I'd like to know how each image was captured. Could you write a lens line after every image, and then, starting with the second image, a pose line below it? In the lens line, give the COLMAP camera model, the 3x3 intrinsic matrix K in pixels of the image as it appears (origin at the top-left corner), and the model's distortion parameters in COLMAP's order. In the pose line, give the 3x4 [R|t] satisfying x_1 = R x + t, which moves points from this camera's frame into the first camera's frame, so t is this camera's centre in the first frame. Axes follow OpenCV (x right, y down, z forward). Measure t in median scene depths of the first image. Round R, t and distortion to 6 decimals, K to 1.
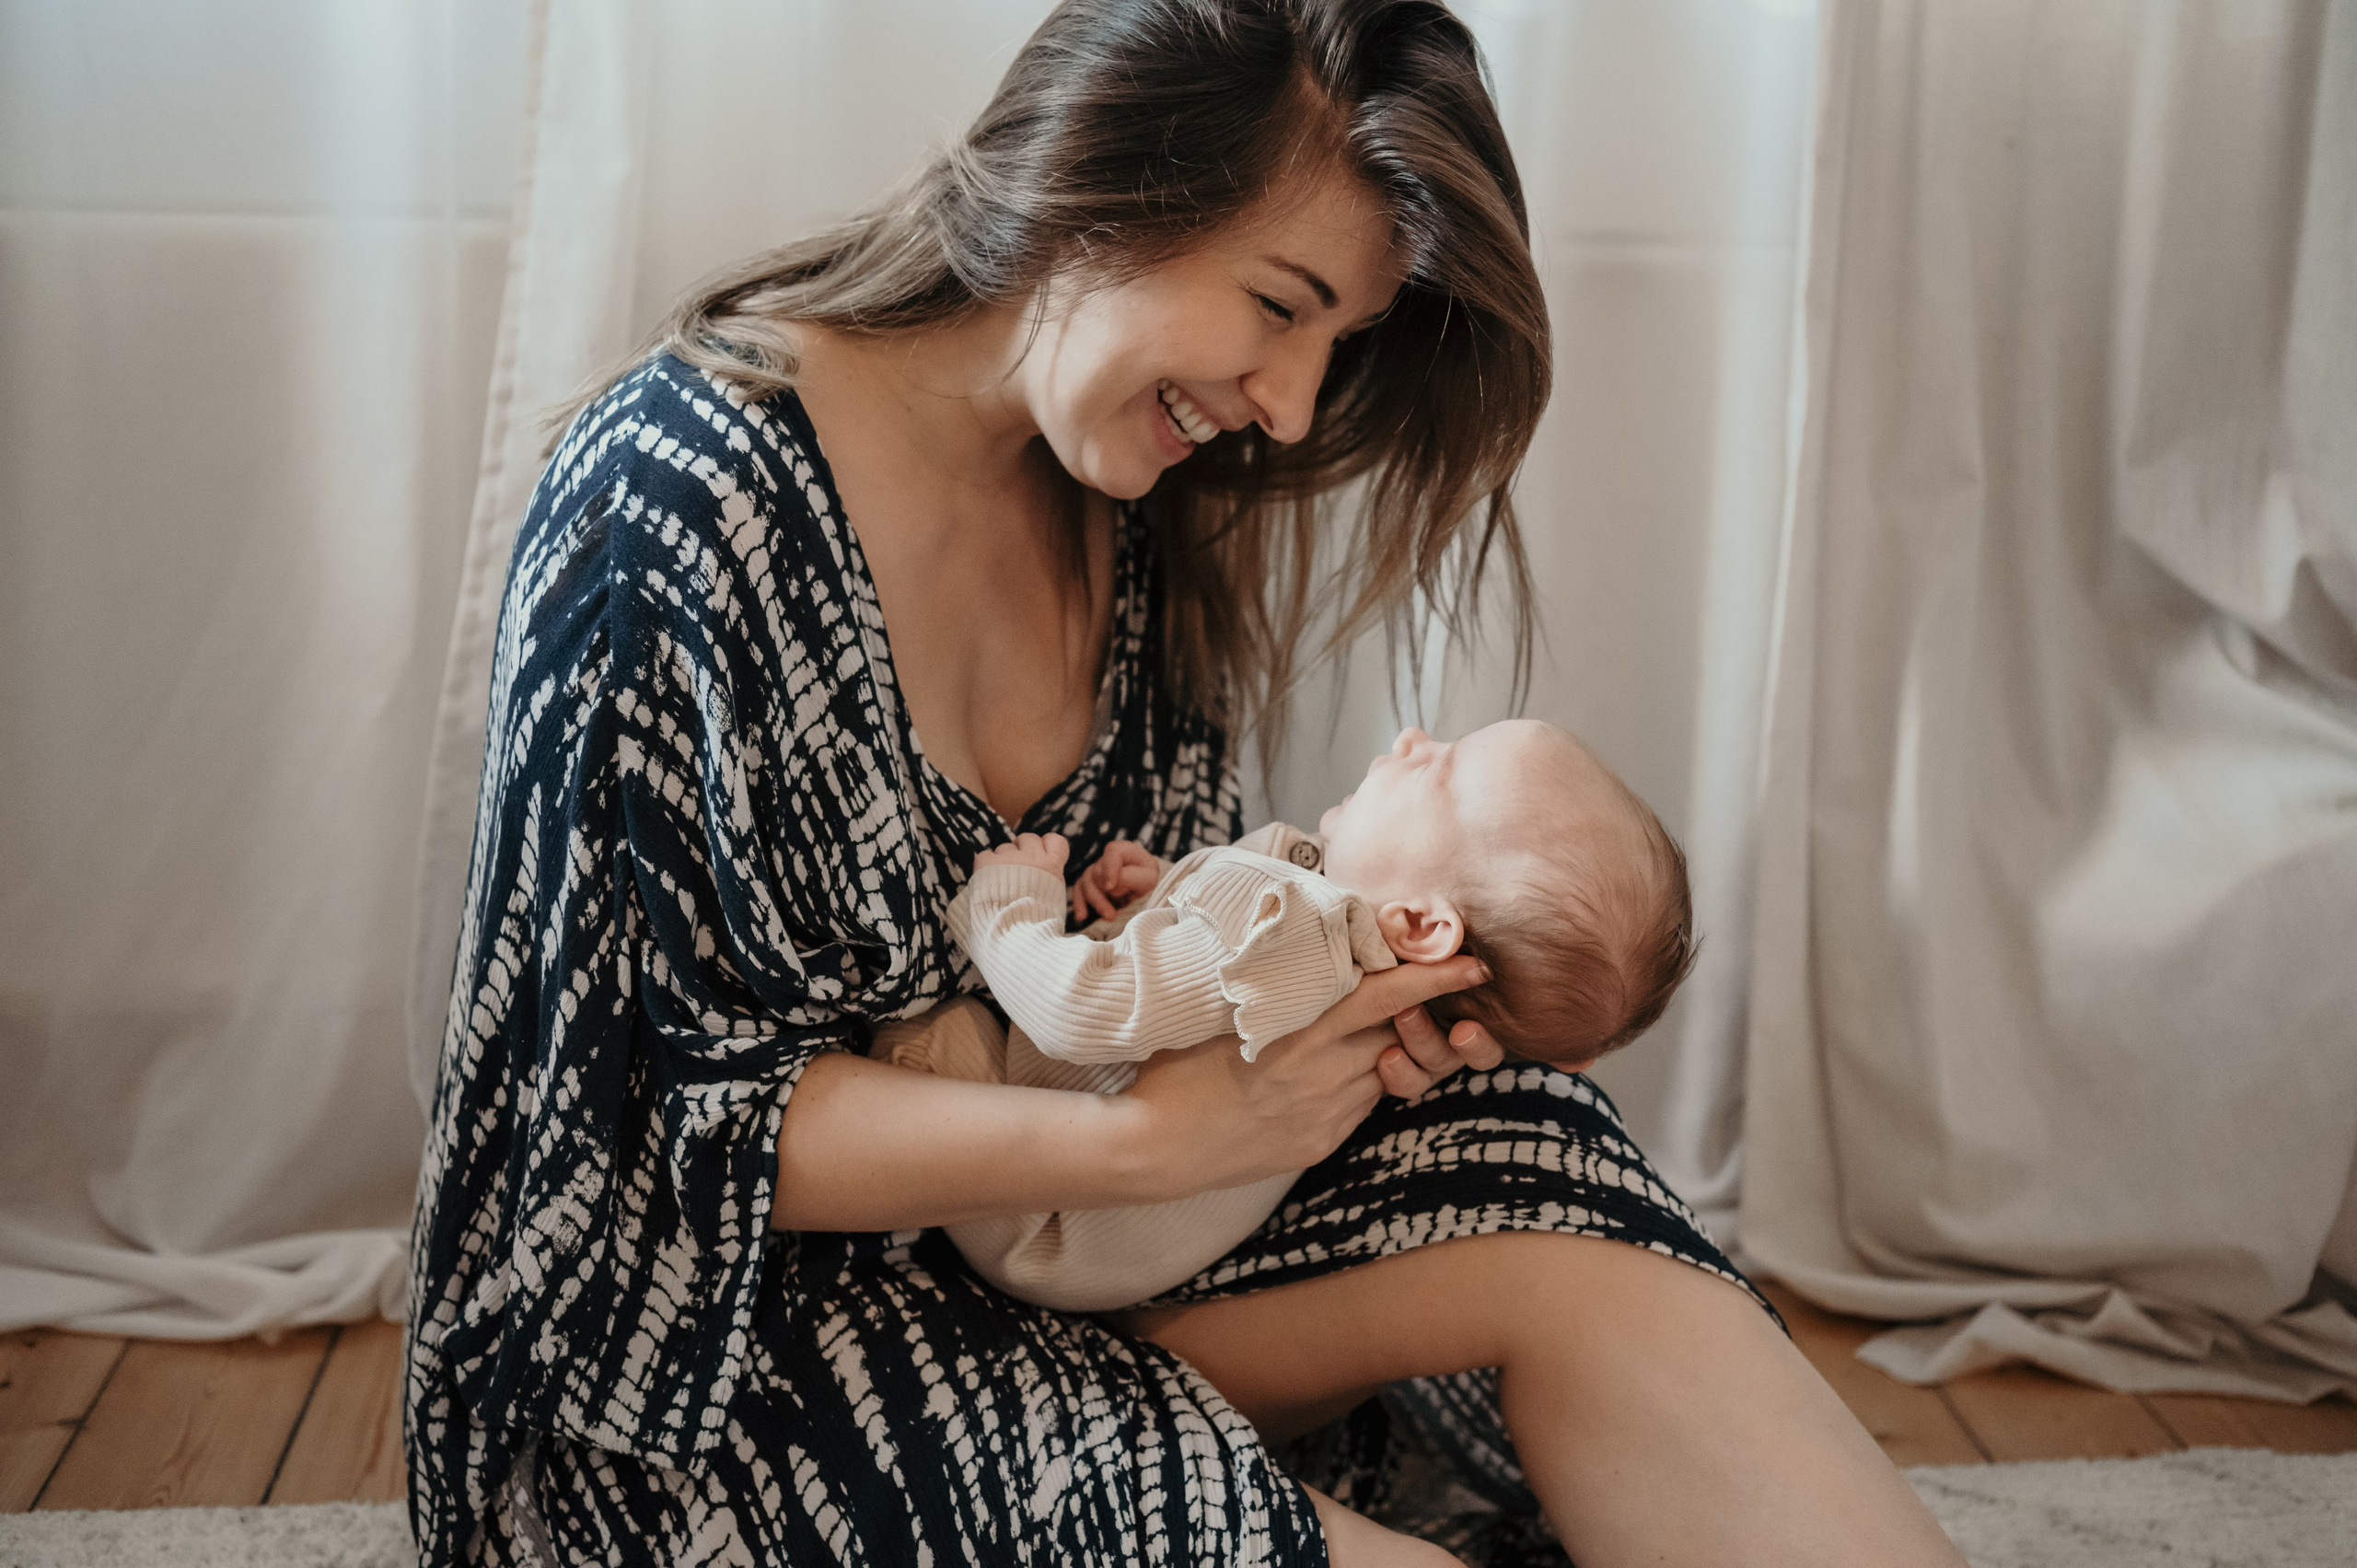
lens RADIAL K [[2730.5, 0, 1111.6], [0, 2730.5, 783.3], [0, 0, 1]] dist [0.014226, 0.012729]
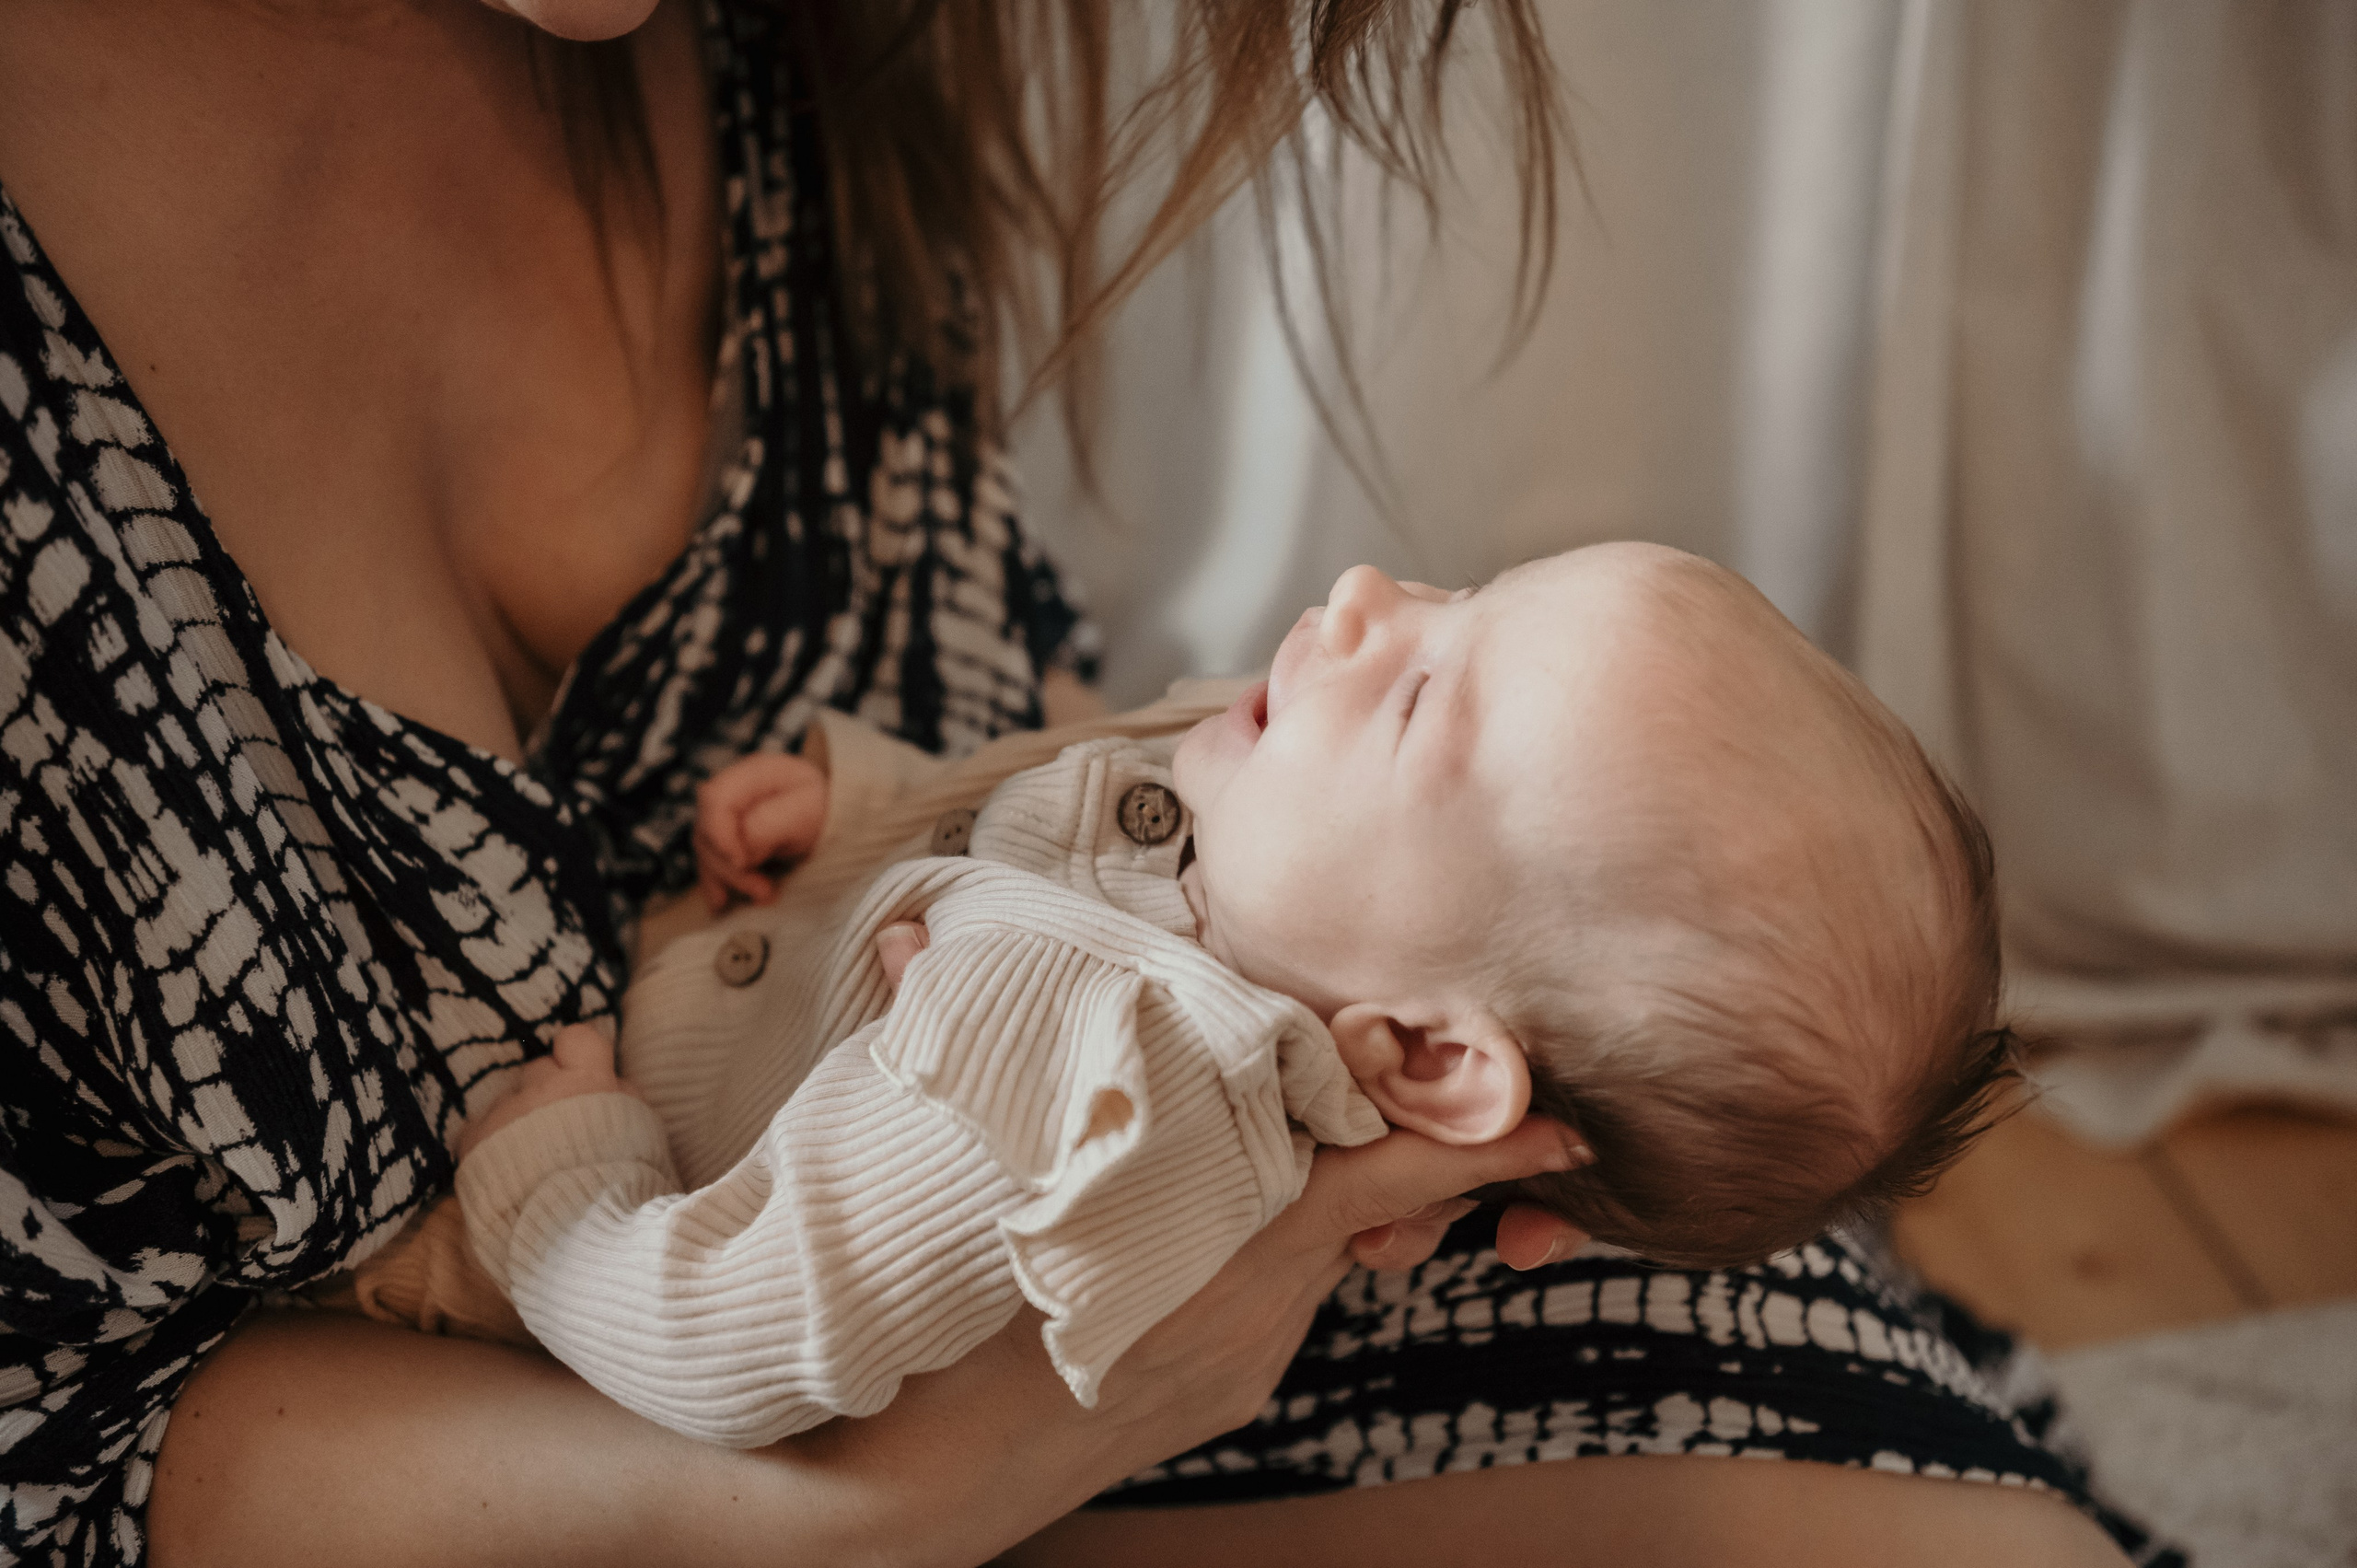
lens RADIAL K [[2730.5, 0, 1111.6], [0, 2730.5, 783.3], [0, 0, 1]] dist [0.014226, 0.012729]
pose [[0.993715, -0.102719, 0.044486, 0.042759], [0.083614, 0.945366, 0.315106, -0.128389], [-0.074423, -0.309406, 0.948013, 0.549771]]
